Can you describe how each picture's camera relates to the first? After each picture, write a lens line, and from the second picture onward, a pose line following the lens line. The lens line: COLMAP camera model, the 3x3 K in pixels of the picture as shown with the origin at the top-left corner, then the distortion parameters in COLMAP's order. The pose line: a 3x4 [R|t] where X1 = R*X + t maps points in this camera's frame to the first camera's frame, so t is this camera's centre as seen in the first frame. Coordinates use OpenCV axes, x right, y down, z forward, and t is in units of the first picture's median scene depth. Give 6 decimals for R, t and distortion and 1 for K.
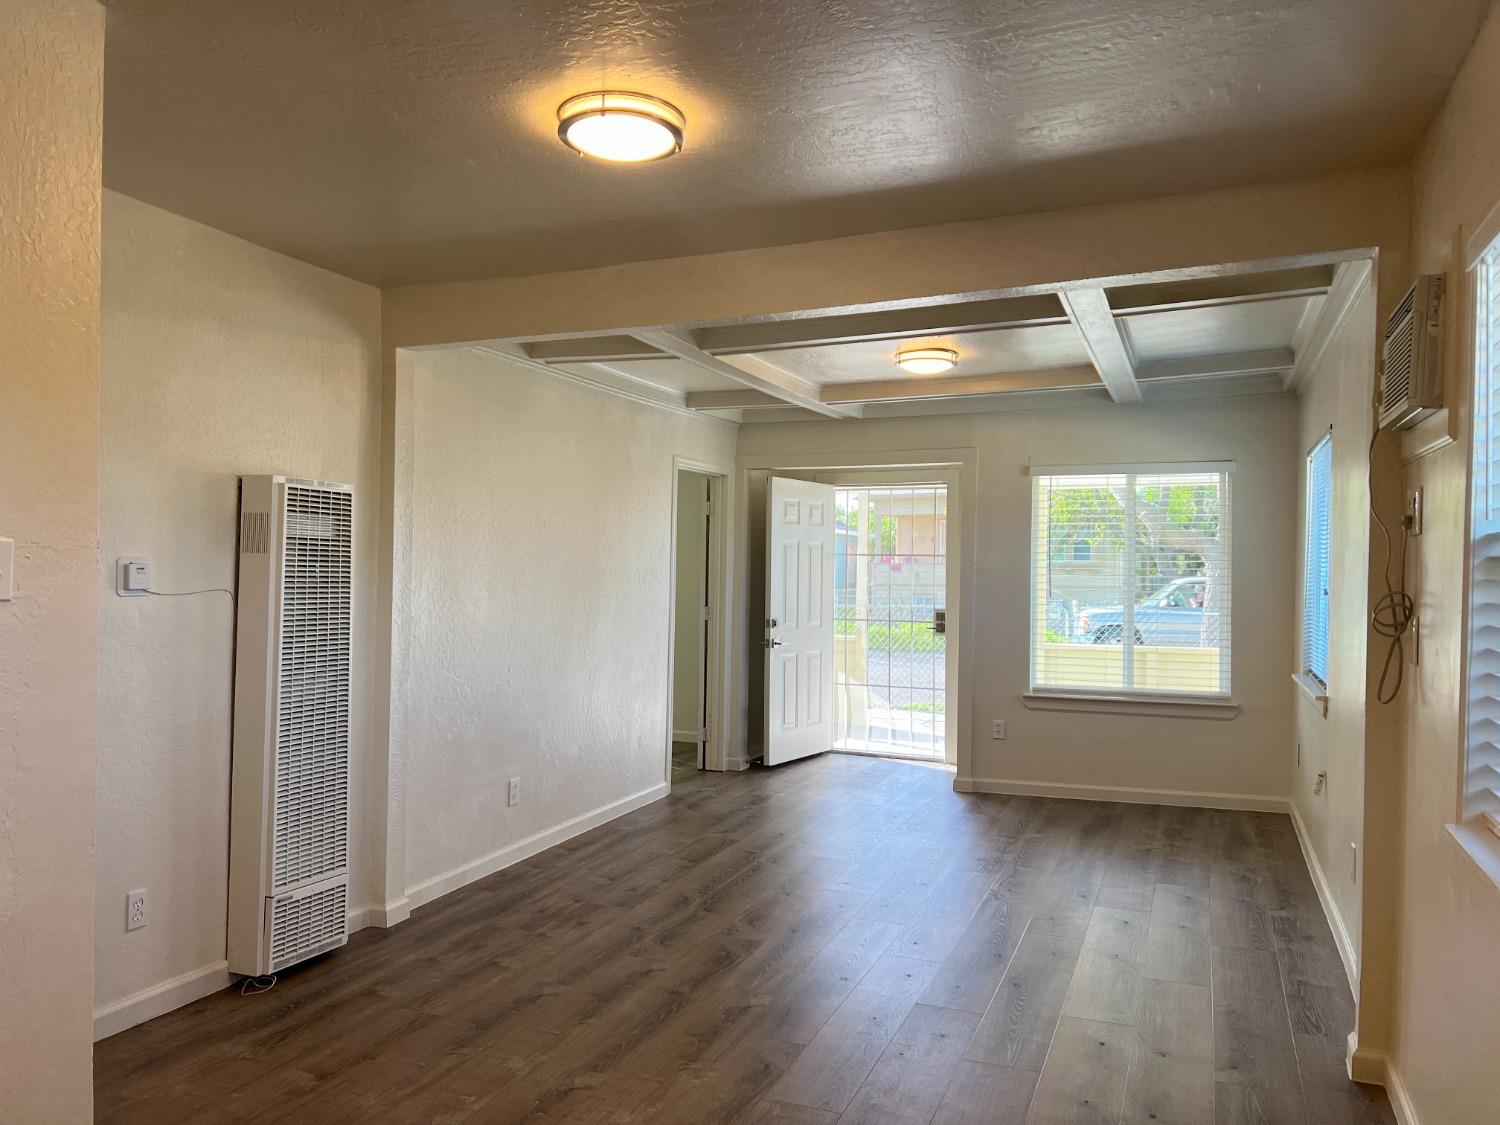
lens RADIAL K [[1124.7, 0, 736.1], [0, 1124.7, 563.3], [0, 0, 1]] dist [0.062928, -0.069601]
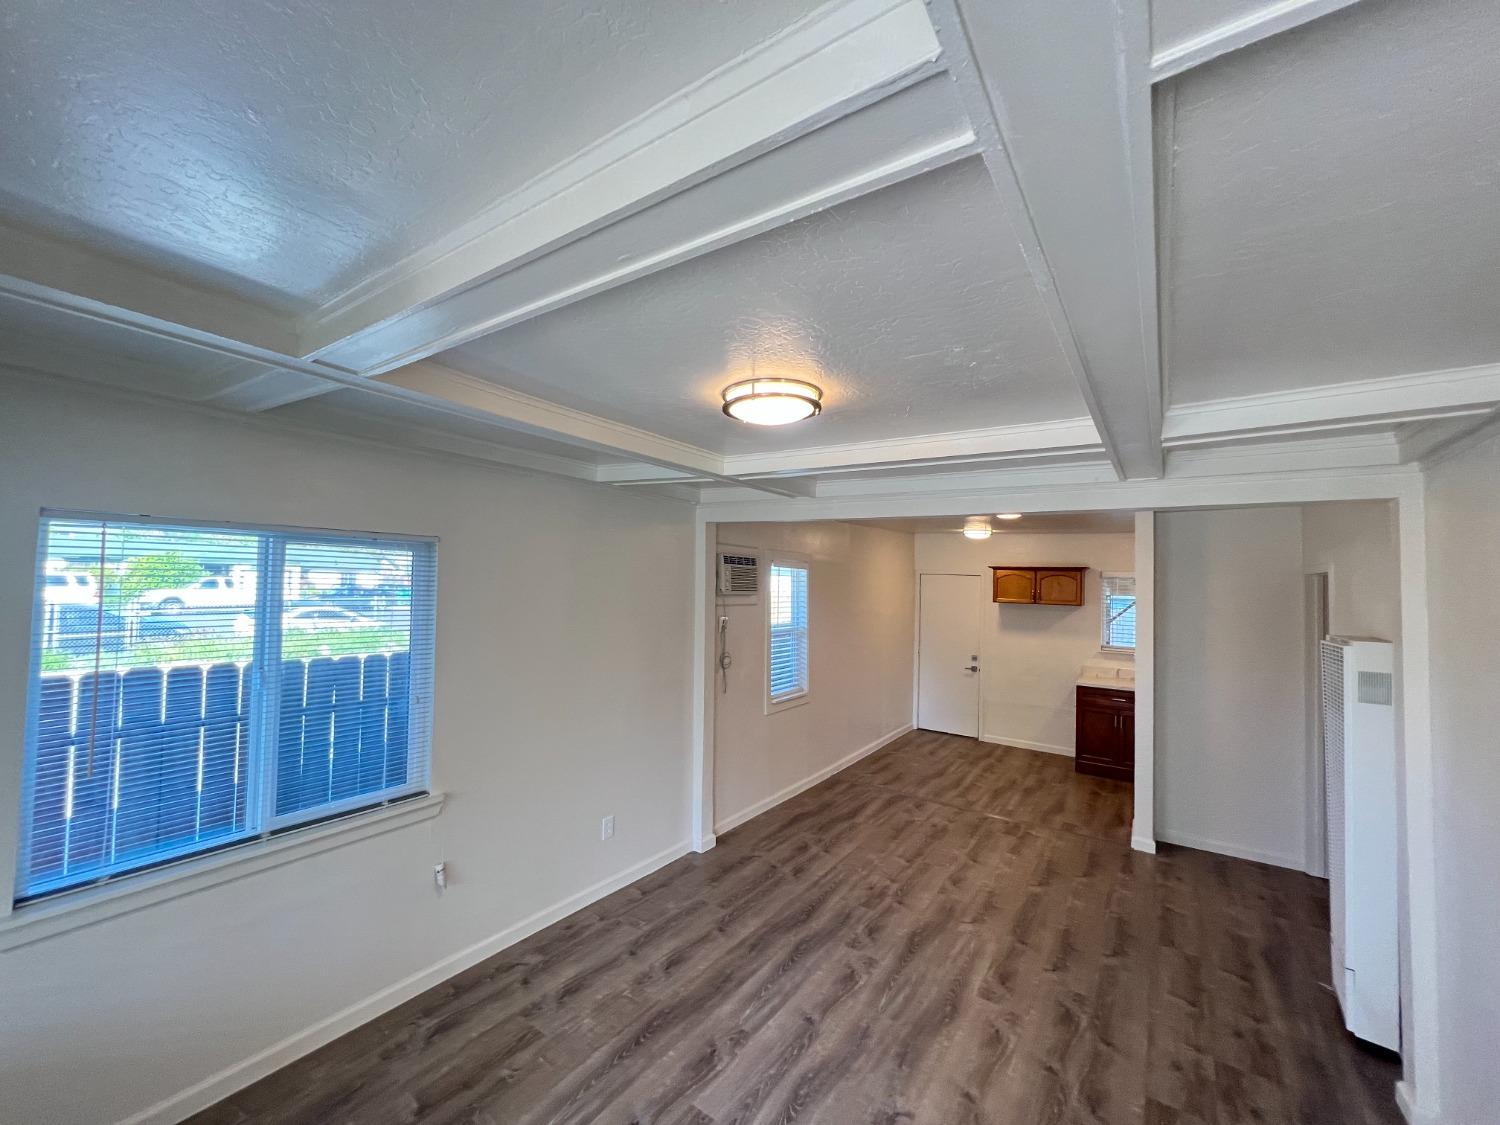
lens RADIAL K [[598.7, 0, 747.3], [0, 598.7, 559.5], [0, 0, 1]] dist [-0.000156, 0.000639]
pose [[-0.974452, -0.028329, 0.222802, 0.143197], [-0.038935, 0.998301, -0.043354, -0.105166], [-0.221195, -0.050922, -0.973899, 1.793842]]
